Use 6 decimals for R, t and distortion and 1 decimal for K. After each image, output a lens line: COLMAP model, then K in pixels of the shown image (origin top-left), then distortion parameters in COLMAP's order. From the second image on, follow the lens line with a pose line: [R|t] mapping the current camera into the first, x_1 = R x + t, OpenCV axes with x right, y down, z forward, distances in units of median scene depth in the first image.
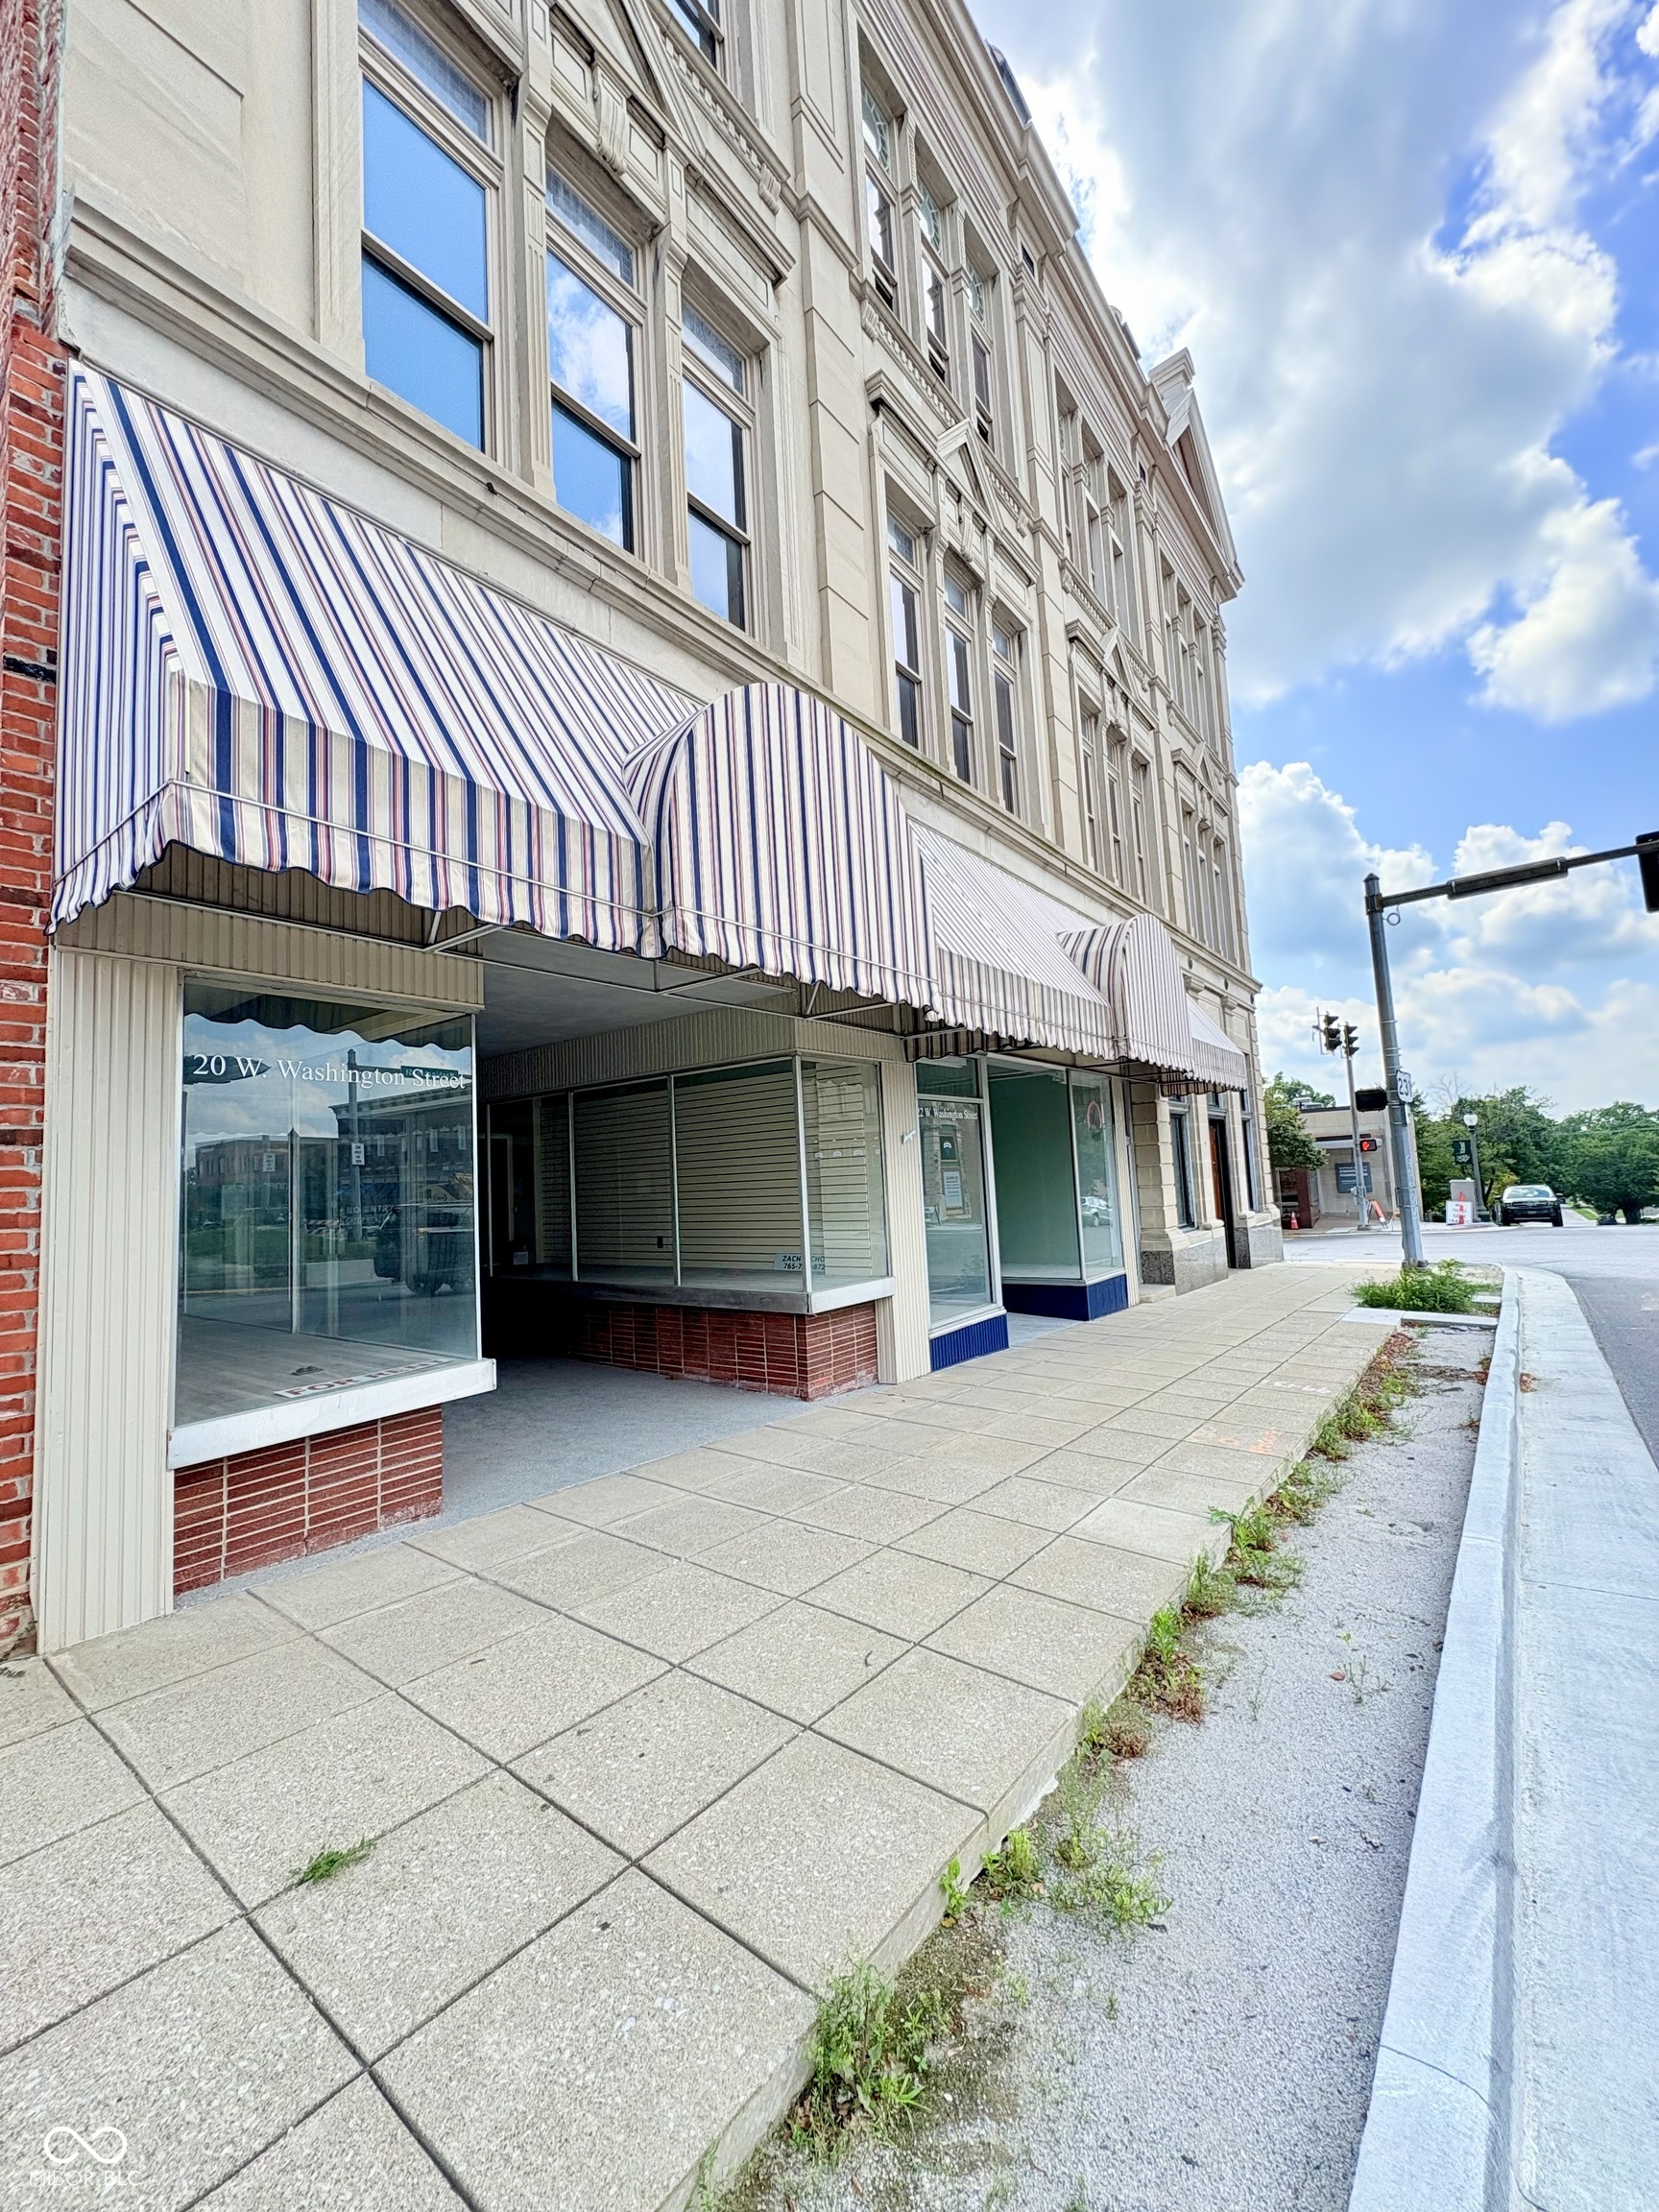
lens RADIAL K [[880.7, 0, 829.5], [0, 880.7, 1106.0], [0, 0, 1]] dist [0.000659, -0.000097]
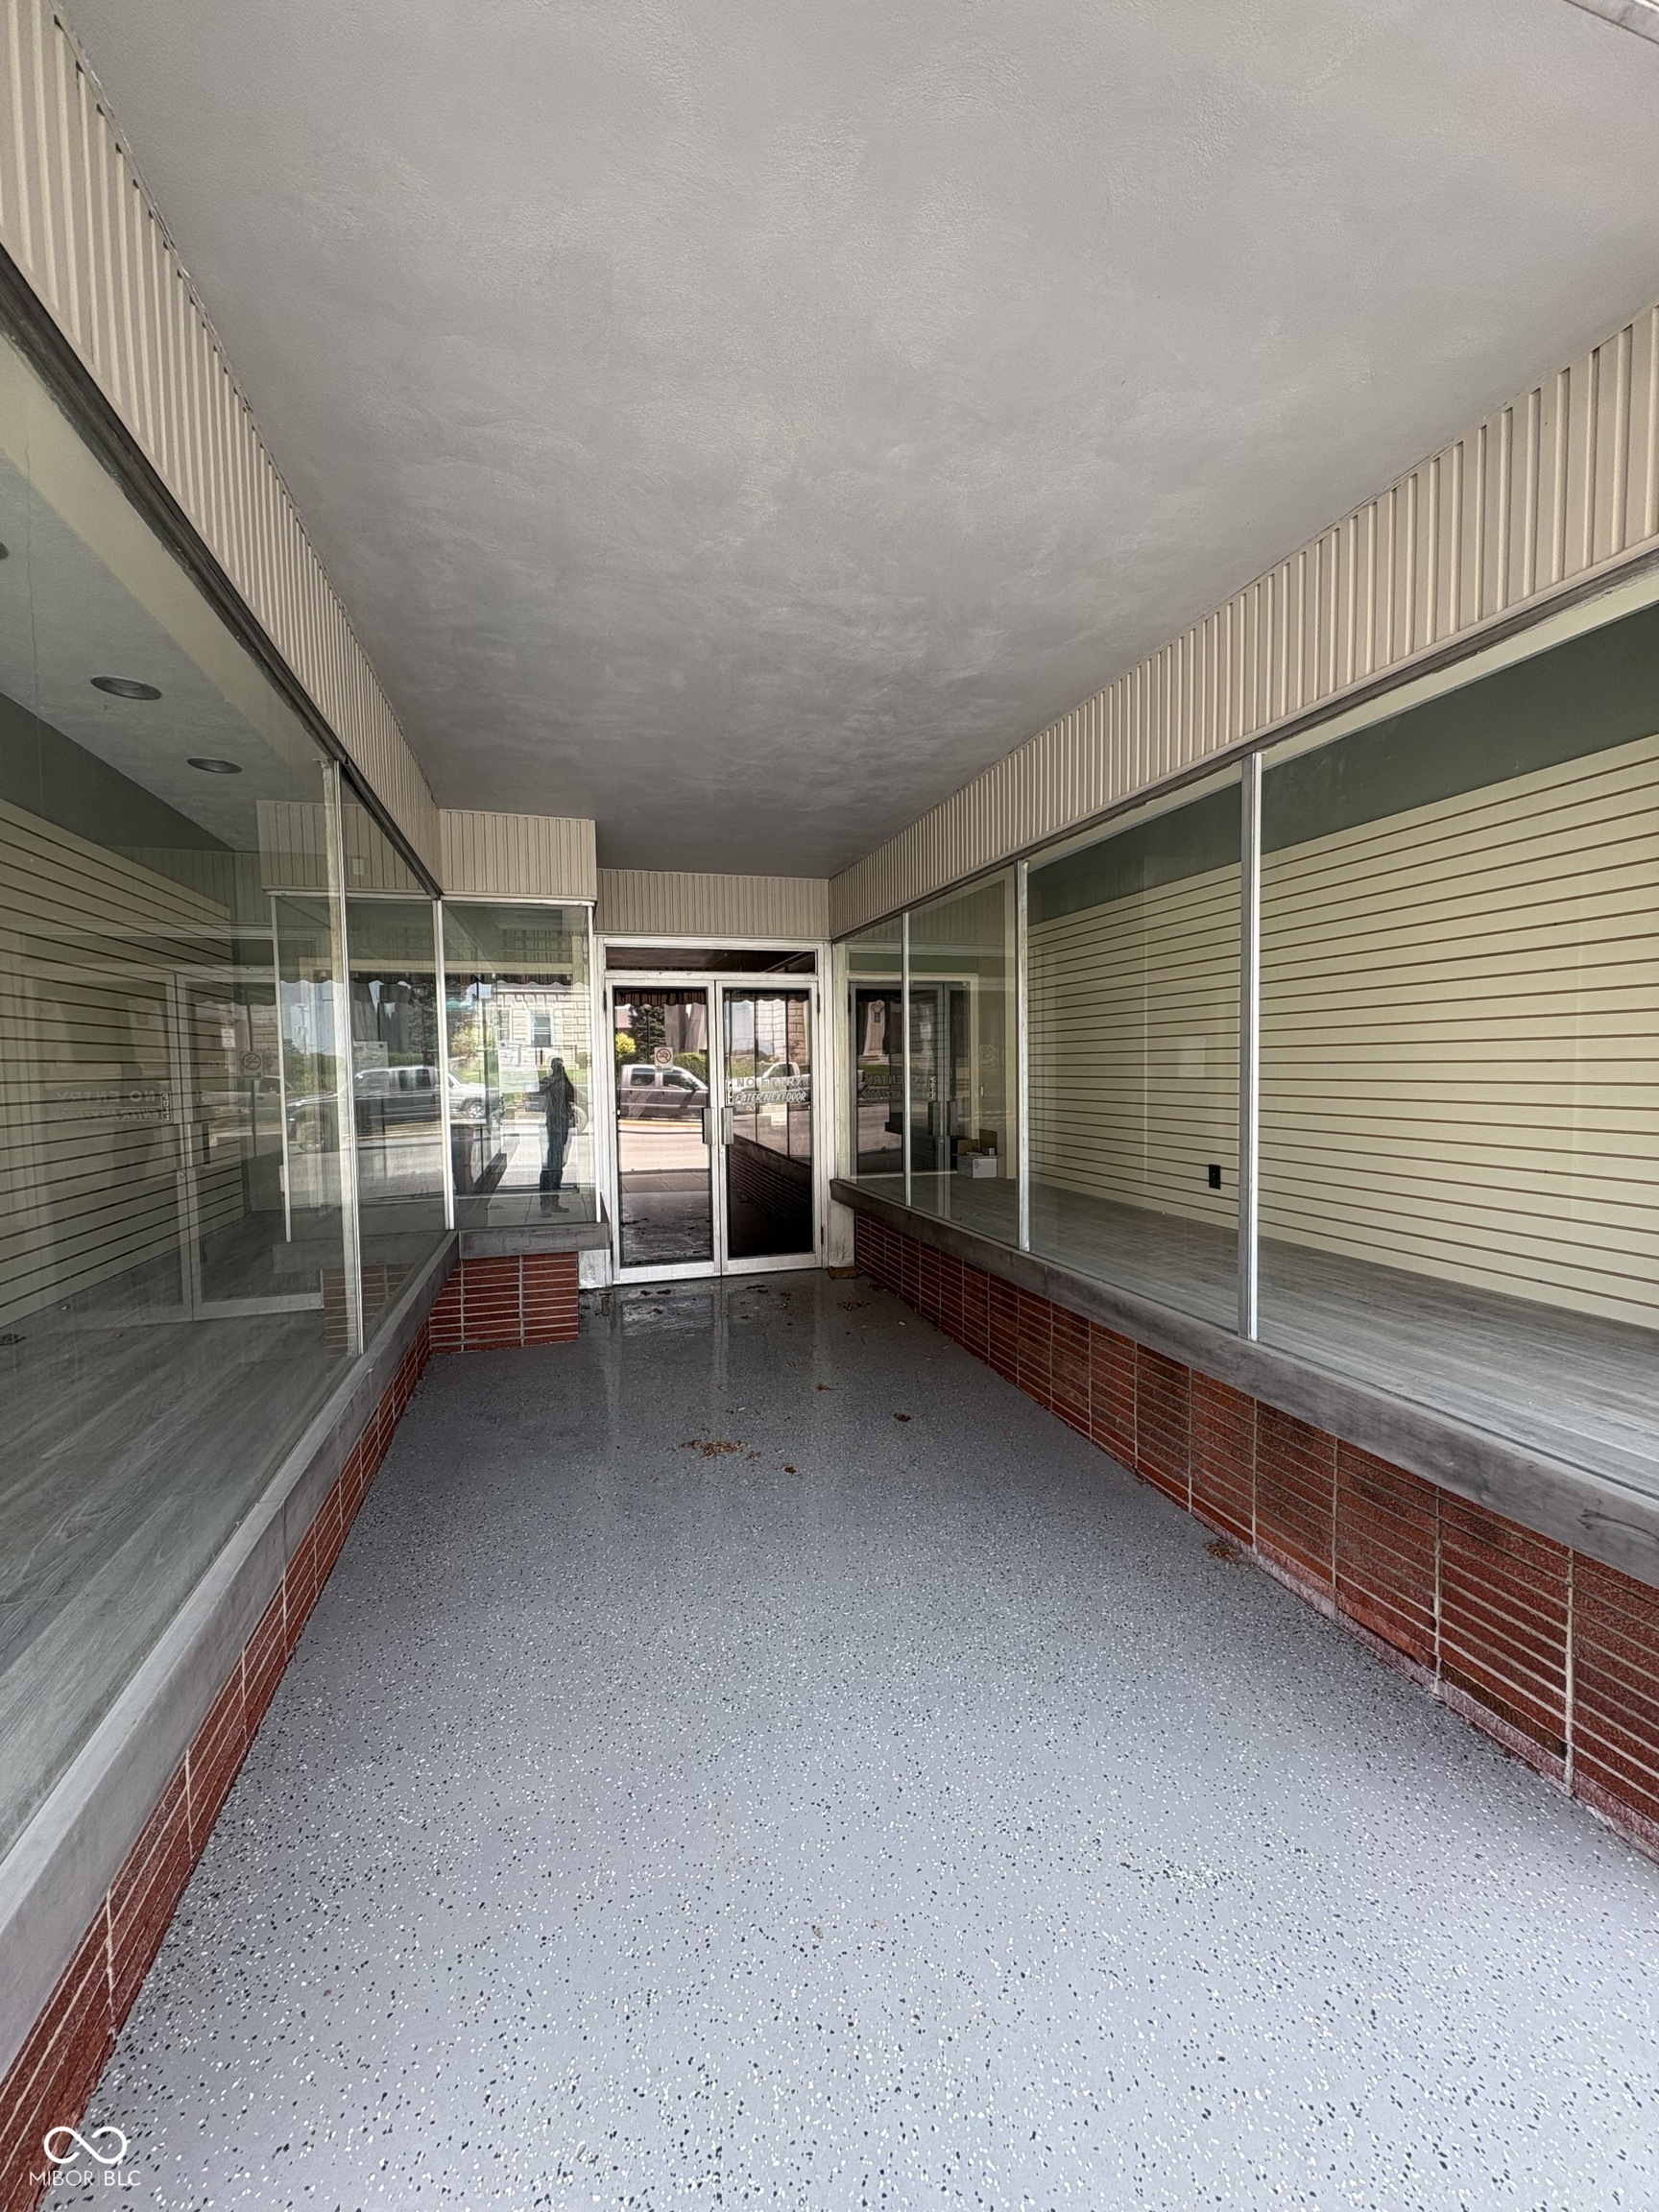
lens RADIAL K [[880.7, 0, 829.5], [0, 880.7, 1106.0], [0, 0, 1]] dist [0.000659, -0.000097]
pose [[0.812761, 0.062575, -0.579227, -0.154027], [0.023615, 0.989860, 0.140073, 0.074360], [0.582119, -0.127524, 0.803041, 0.882384]]
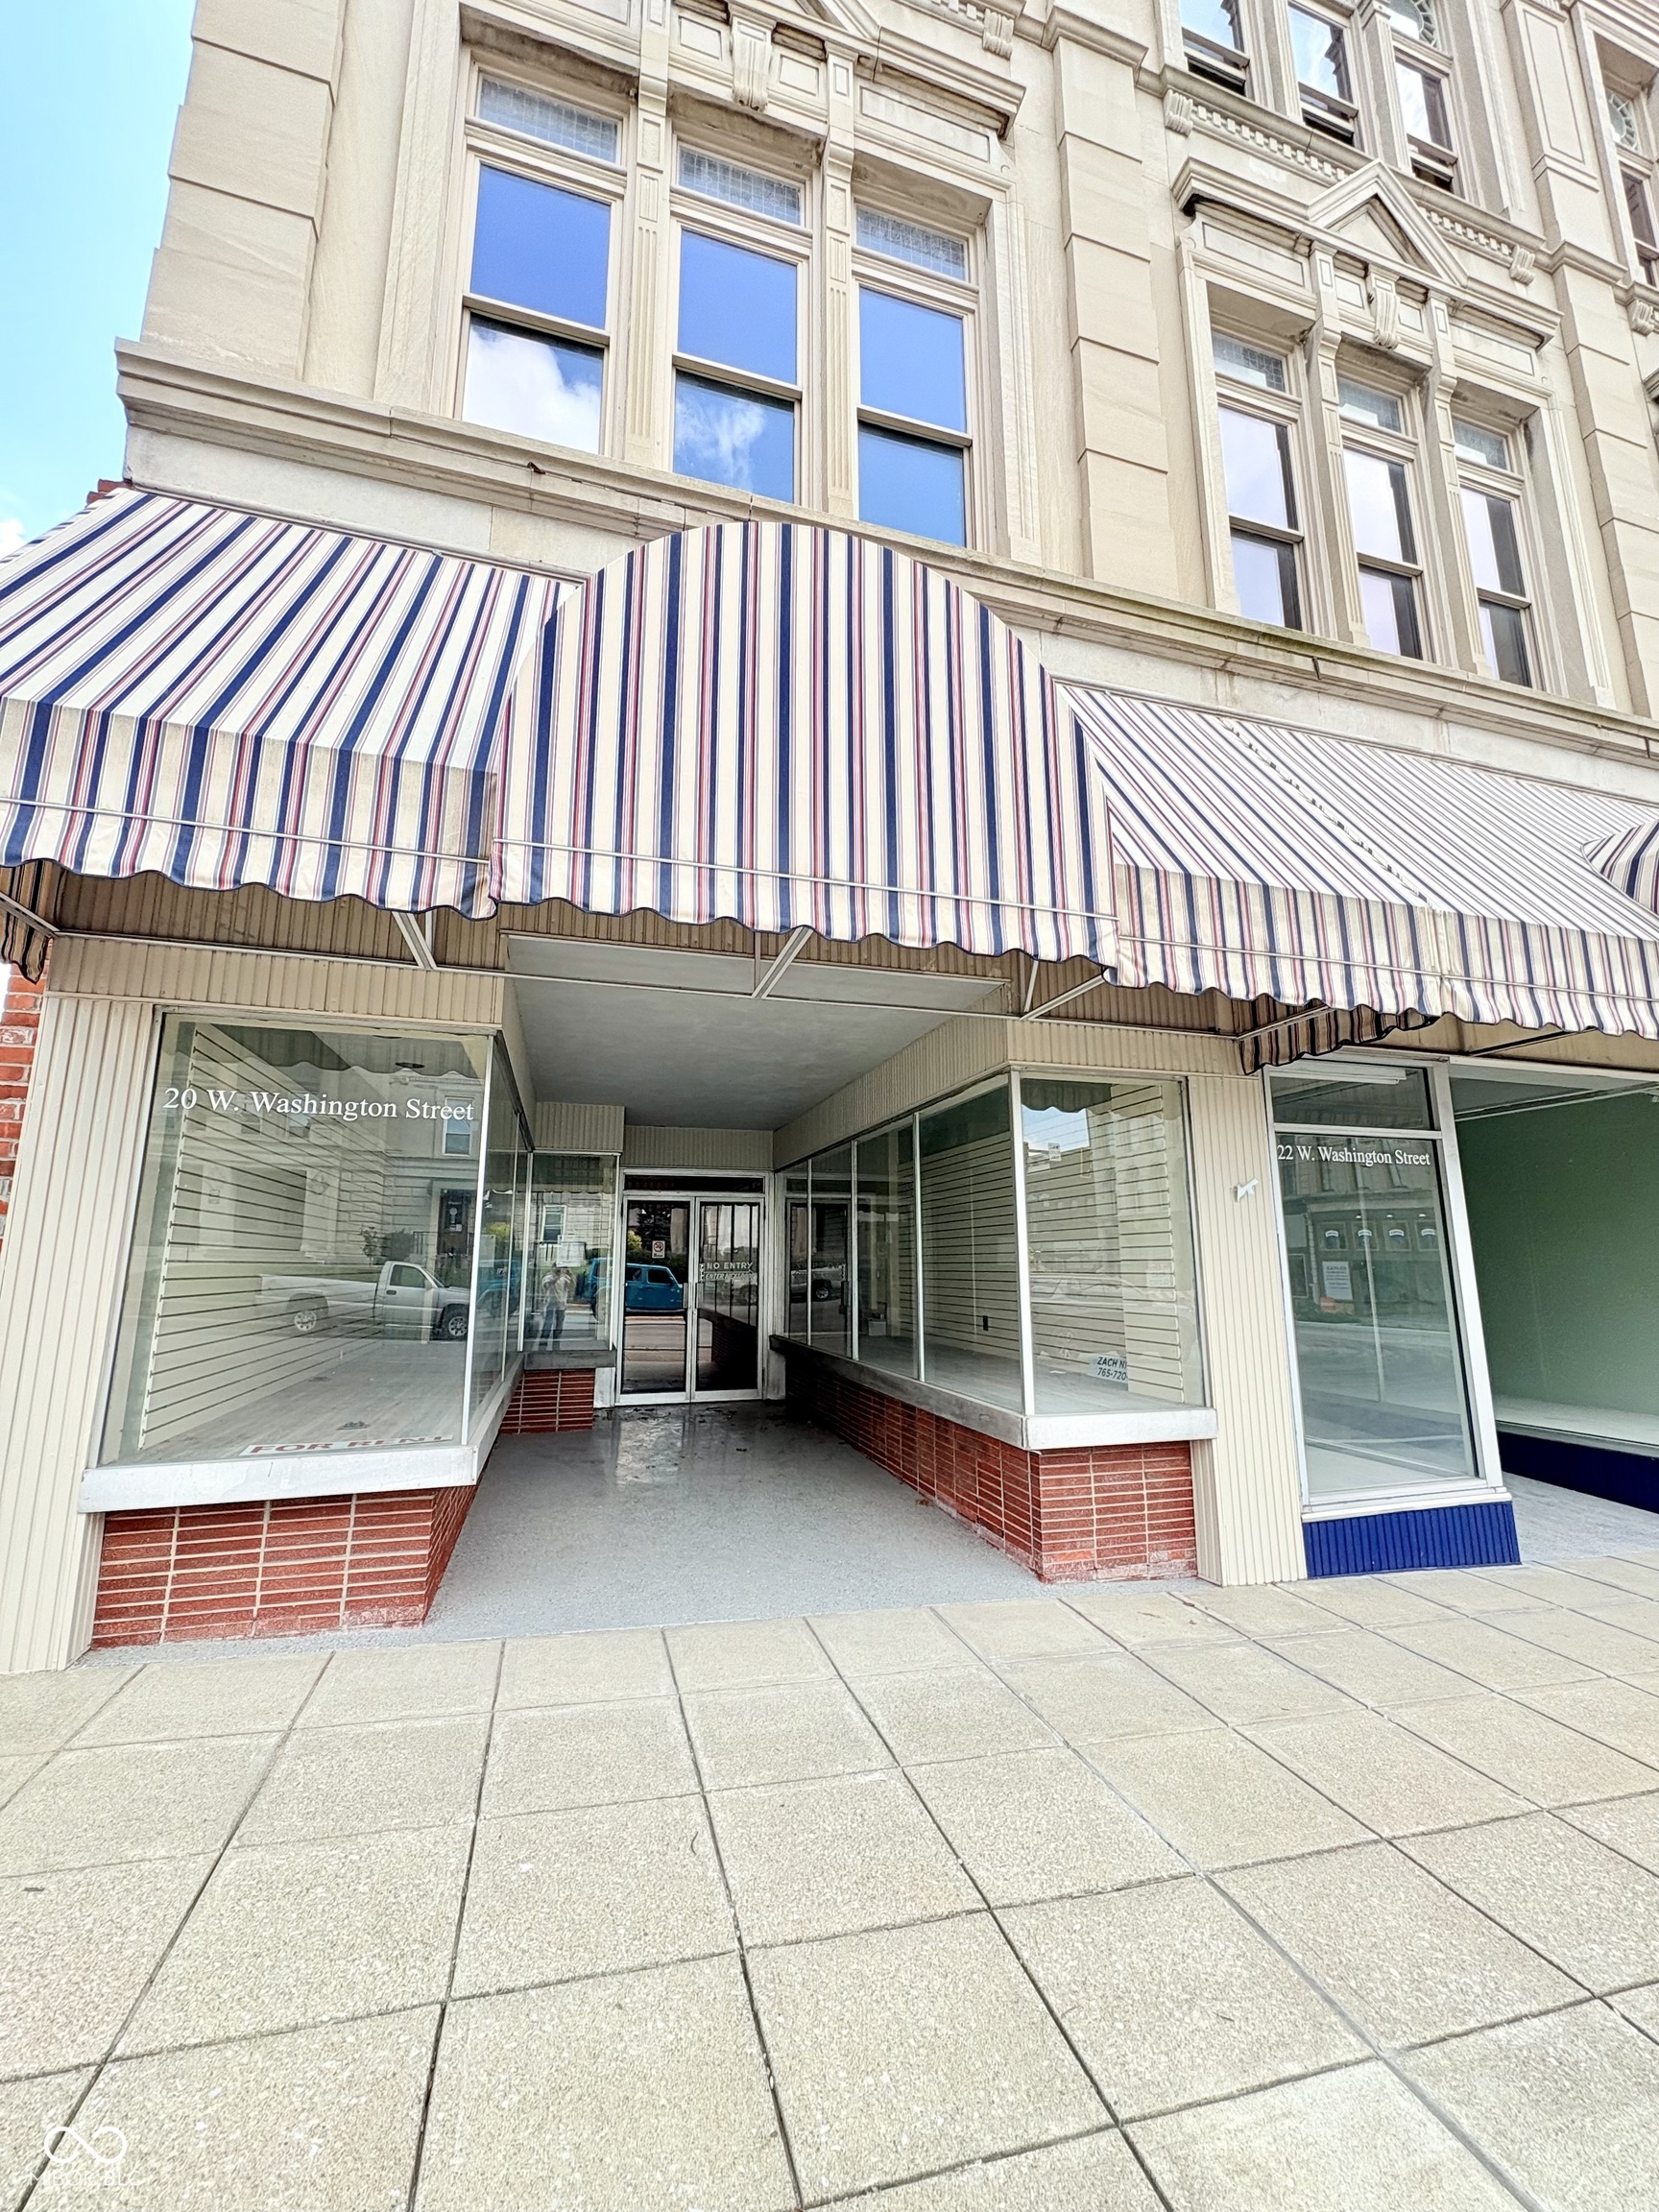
lens RADIAL K [[880.7, 0, 829.5], [0, 880.7, 1106.0], [0, 0, 1]] dist [0.000659, -0.000097]
pose [[0.807653, -0.058543, -0.586744, 0.336069], [0.010933, 0.996375, -0.084365, 0.038226], [0.589556, 0.061723, 0.805366, 0.446100]]
